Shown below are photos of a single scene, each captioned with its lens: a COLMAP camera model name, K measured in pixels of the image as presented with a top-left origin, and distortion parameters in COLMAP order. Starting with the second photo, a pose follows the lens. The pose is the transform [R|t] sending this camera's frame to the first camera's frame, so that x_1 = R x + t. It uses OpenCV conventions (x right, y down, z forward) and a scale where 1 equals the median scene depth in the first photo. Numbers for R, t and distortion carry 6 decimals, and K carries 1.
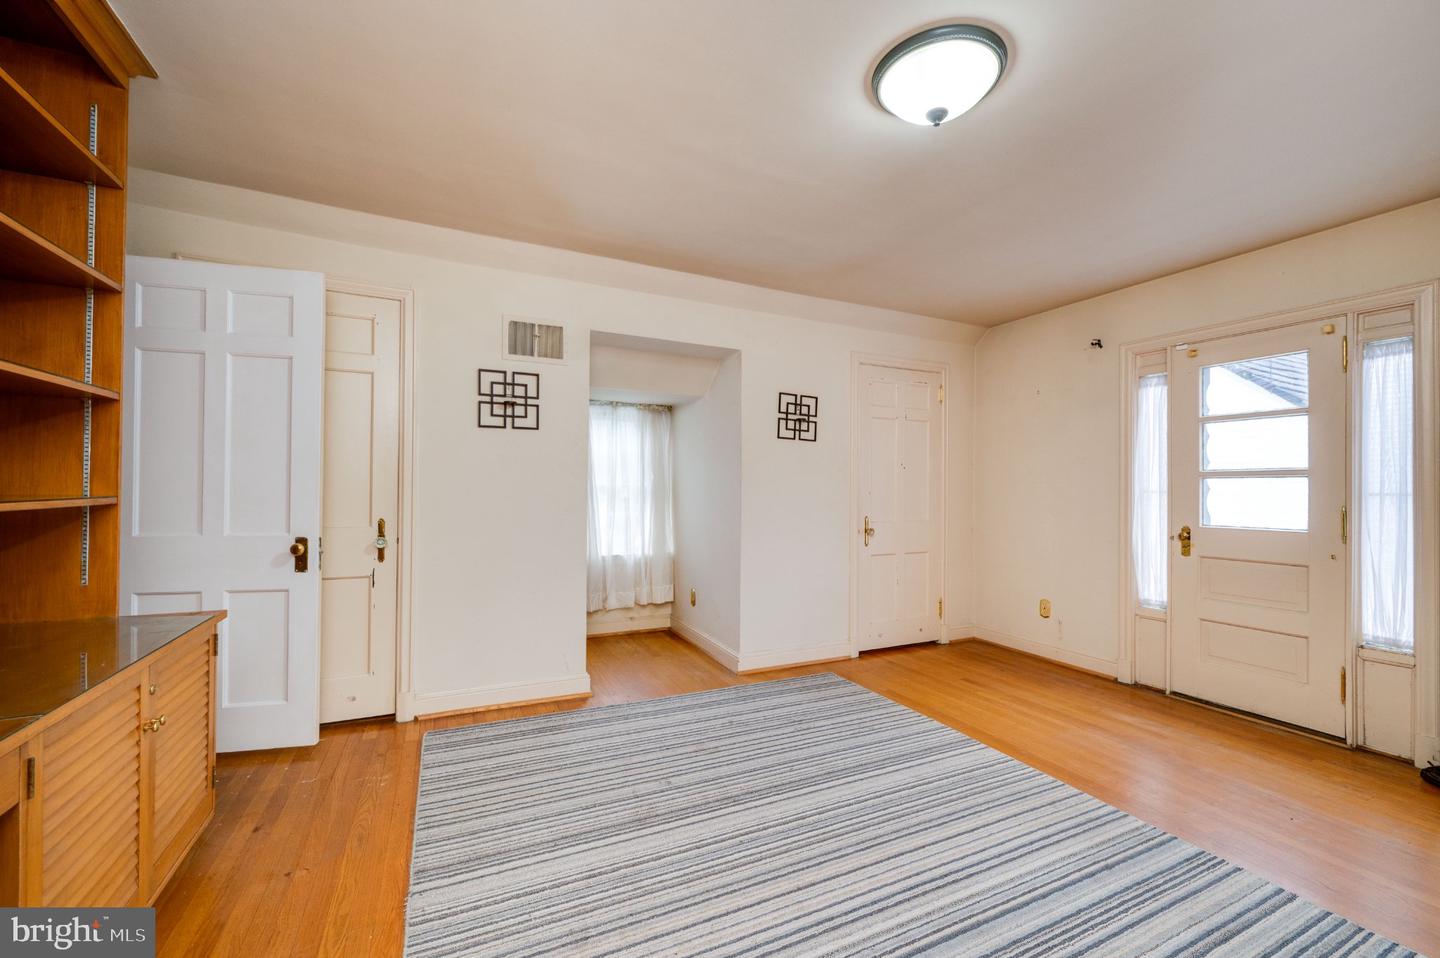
lens RADIAL K [[588.0, 0, 712.0], [0, 588.0, 480.4], [0, 0, 1]] dist [0.000778, -0.000021]
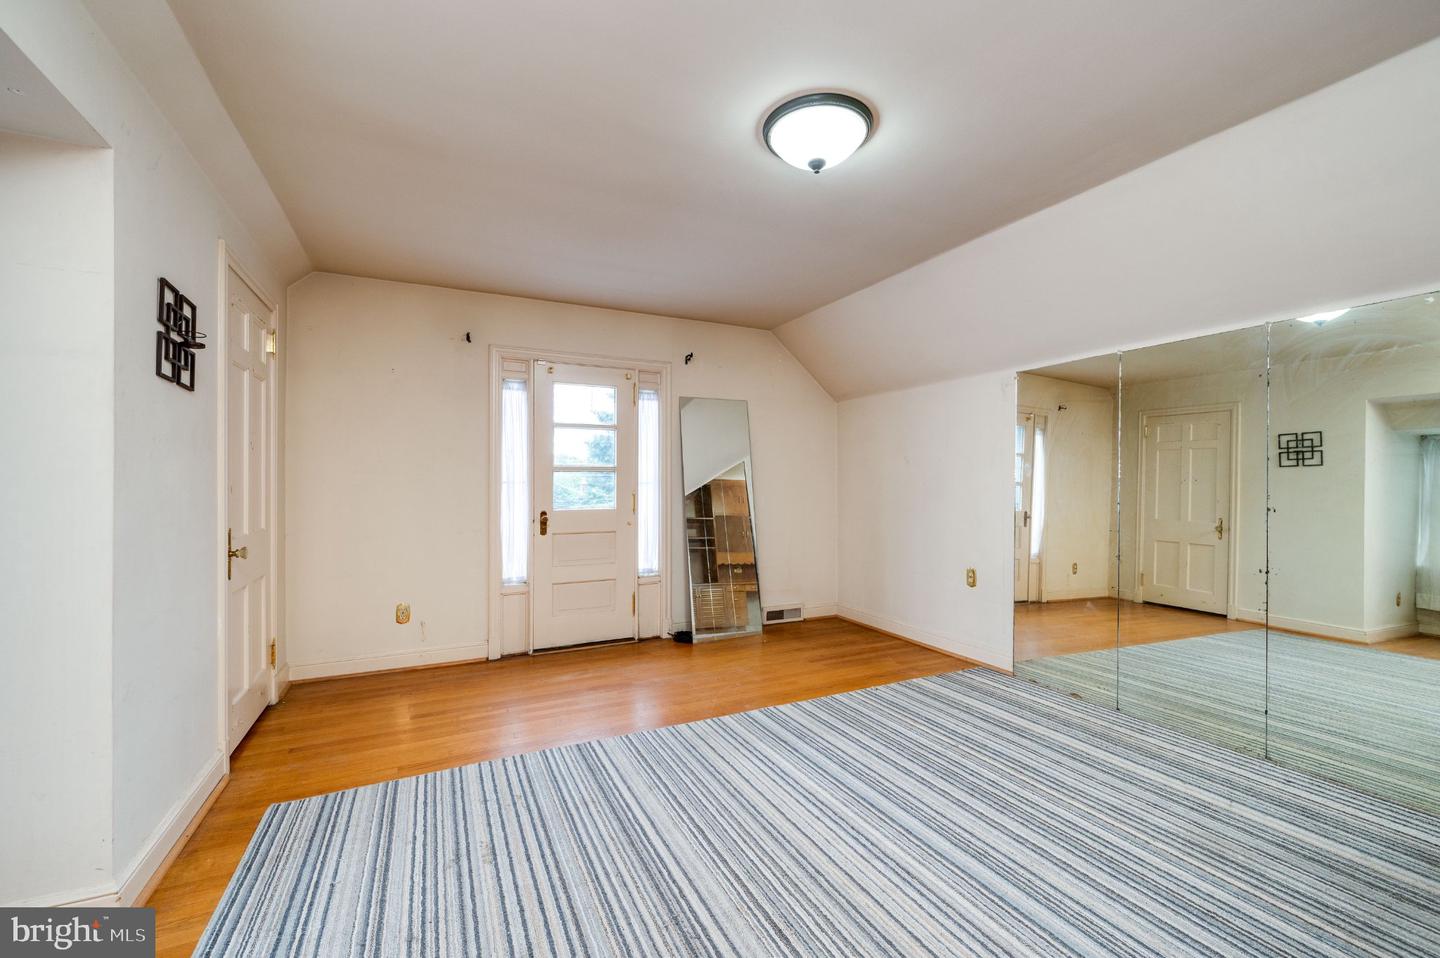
lens RADIAL K [[588.5, 0, 729.6], [0, 588.5, 488.4], [0, 0, 1]] dist [0.000491, -0.000340]
pose [[-0.016883, -0.020077, 0.999656, -0.456874], [-0.009041, 0.999761, 0.019926, 0.003518], [-0.999817, -0.008701, -0.017061, 0.695949]]
